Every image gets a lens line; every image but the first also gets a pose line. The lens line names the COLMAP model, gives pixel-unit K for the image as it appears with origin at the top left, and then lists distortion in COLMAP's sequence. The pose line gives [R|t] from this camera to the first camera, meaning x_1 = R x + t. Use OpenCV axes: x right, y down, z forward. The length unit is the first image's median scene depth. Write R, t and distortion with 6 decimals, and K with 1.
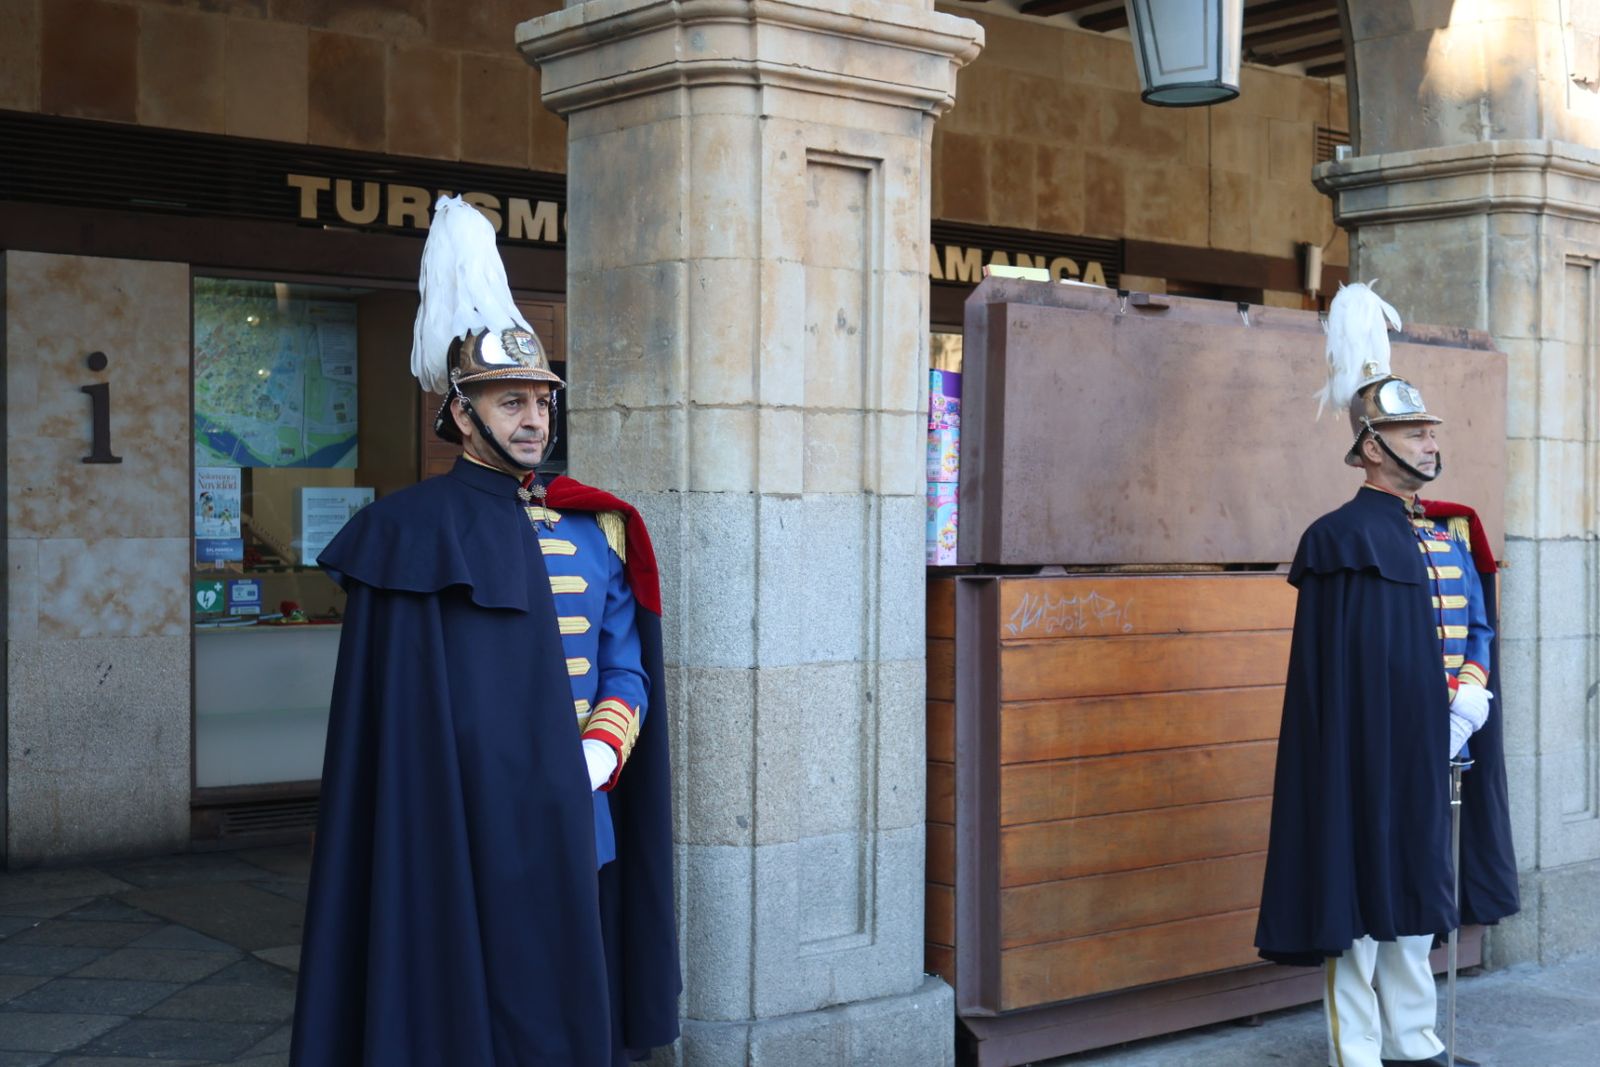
lens RADIAL K [[2219.8, 0, 787.6], [0, 2219.8, 547.7], [0, 0, 1]] dist [-0.071256, 0.000000]
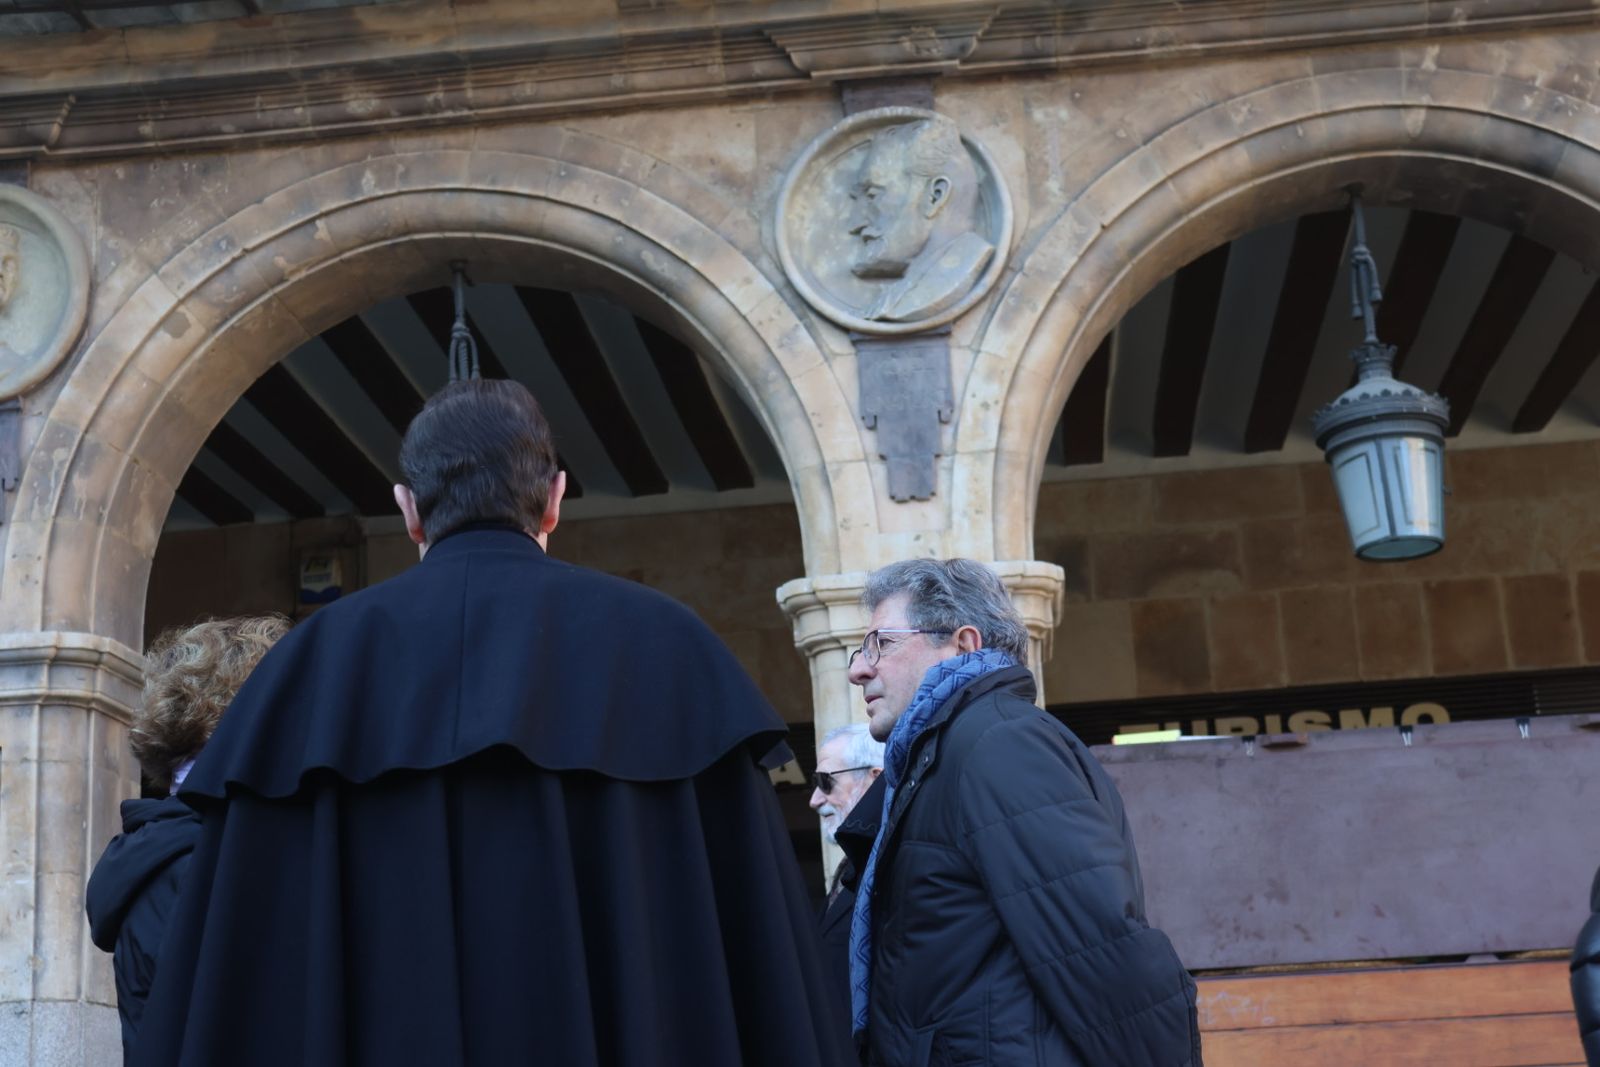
lens RADIAL K [[2688.9, 0, 762.0], [0, 2688.9, 492.2], [0, 0, 1]] dist [0.012457, 0.000000]
pose [[0.688261, -0.225345, -0.689577, 0.836353], [0.042664, 0.961461, -0.271610, 0.117486], [0.724207, 0.157518, 0.671350, -0.156745]]
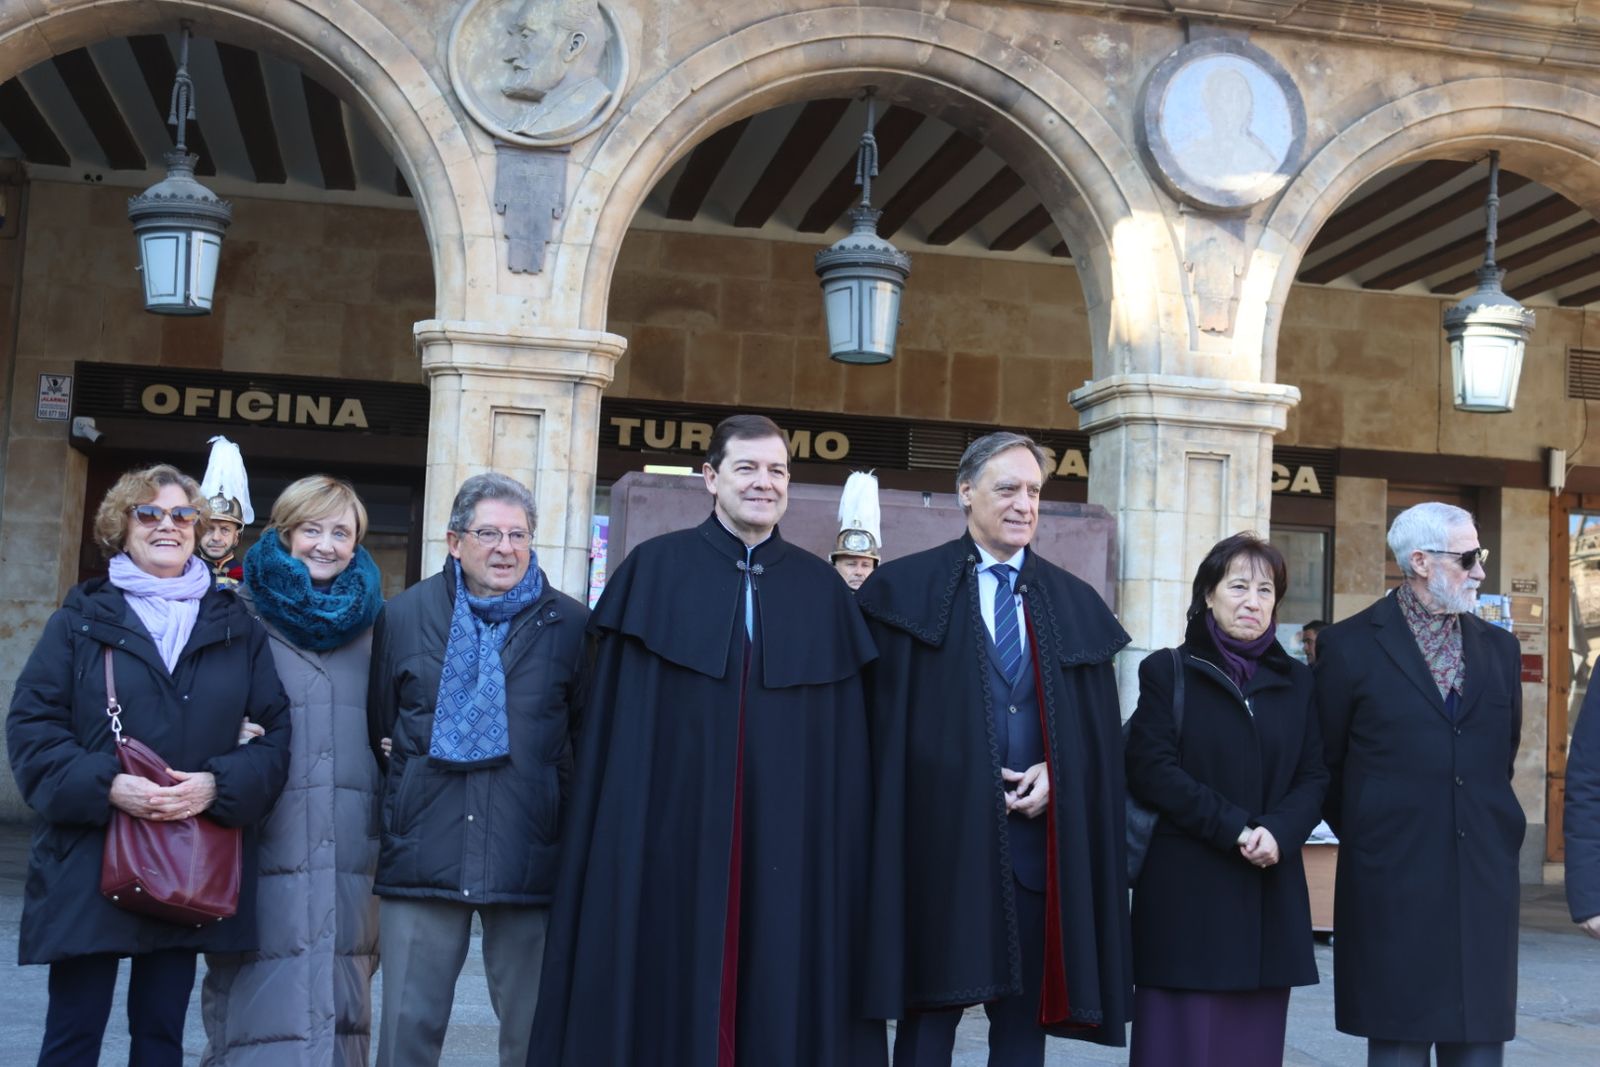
lens RADIAL K [[2219.8, 0, 811.4], [0, 2219.8, 541.0], [0, 0, 1]] dist [-0.071256, 0.000000]
pose [[0.863871, 0.000935, -0.503712, 0.873752], [-0.053005, 0.994615, -0.089057, 0.064763], [0.500916, 0.103633, 0.859269, -0.348596]]
